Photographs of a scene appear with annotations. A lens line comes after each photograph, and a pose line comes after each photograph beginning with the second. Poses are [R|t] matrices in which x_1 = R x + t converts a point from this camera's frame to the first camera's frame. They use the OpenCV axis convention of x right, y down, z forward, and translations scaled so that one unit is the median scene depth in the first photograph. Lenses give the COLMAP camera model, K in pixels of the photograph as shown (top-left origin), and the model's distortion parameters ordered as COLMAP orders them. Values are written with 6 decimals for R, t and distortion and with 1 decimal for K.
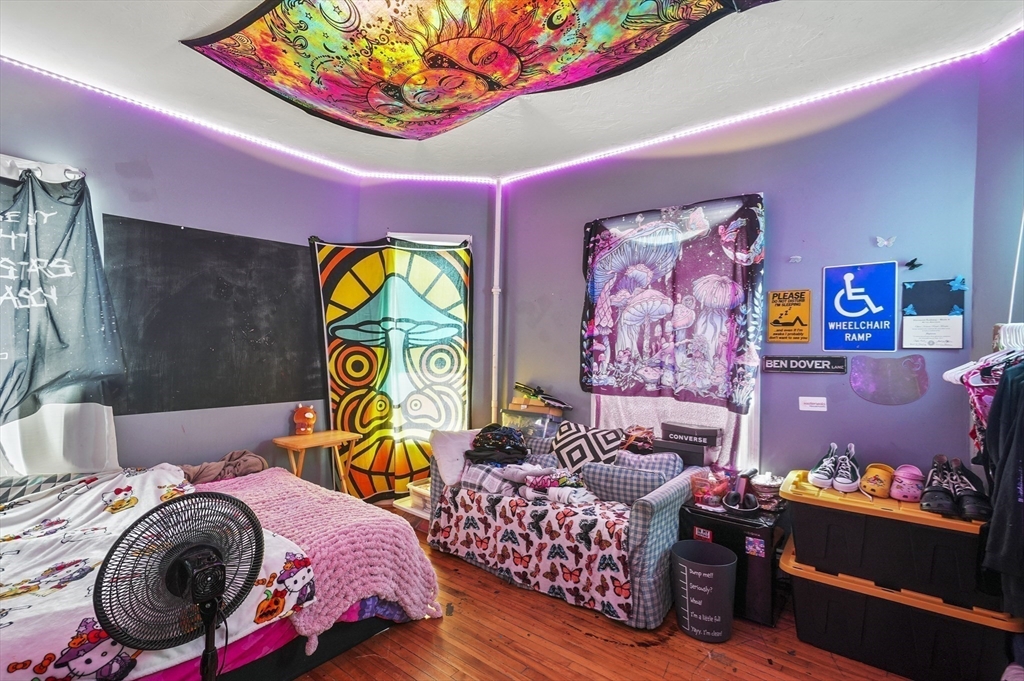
lens RADIAL K [[496.3, 0, 507.5], [0, 496.3, 339.3], [0, 0, 1]] dist [0.021266, 0.013967]
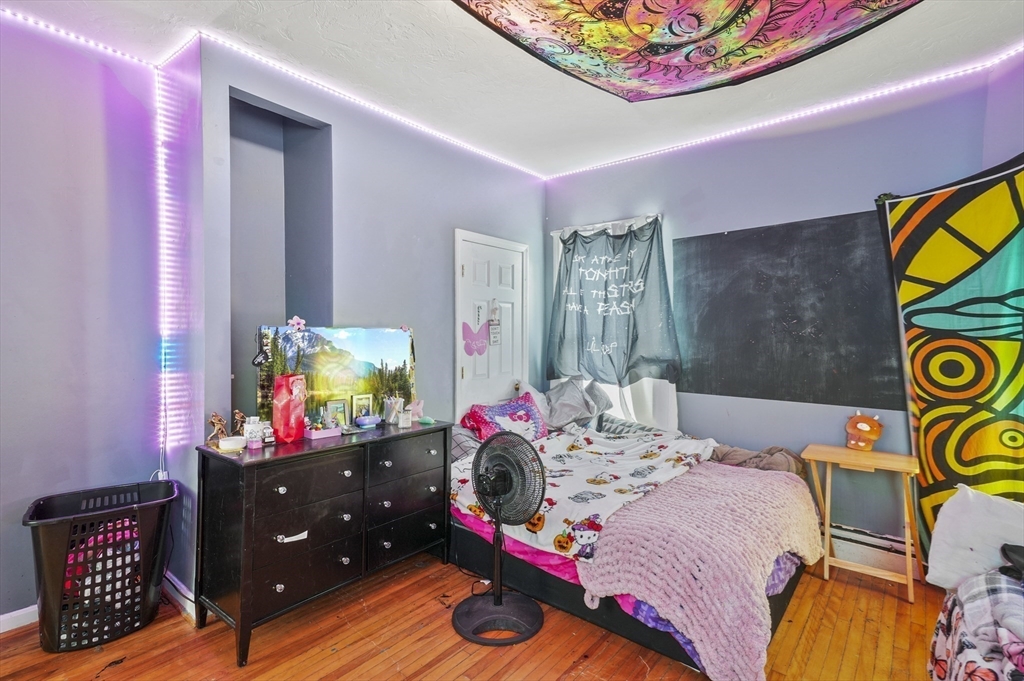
lens RADIAL K [[496.3, 0, 507.5], [0, 496.3, 339.3], [0, 0, 1]] dist [0.021266, 0.013967]
pose [[-0.009094, -0.001086, -0.999958, 0.427742], [0.012171, 0.999925, -0.001196, 0.009659], [0.999885, -0.012182, -0.009080, 0.475356]]
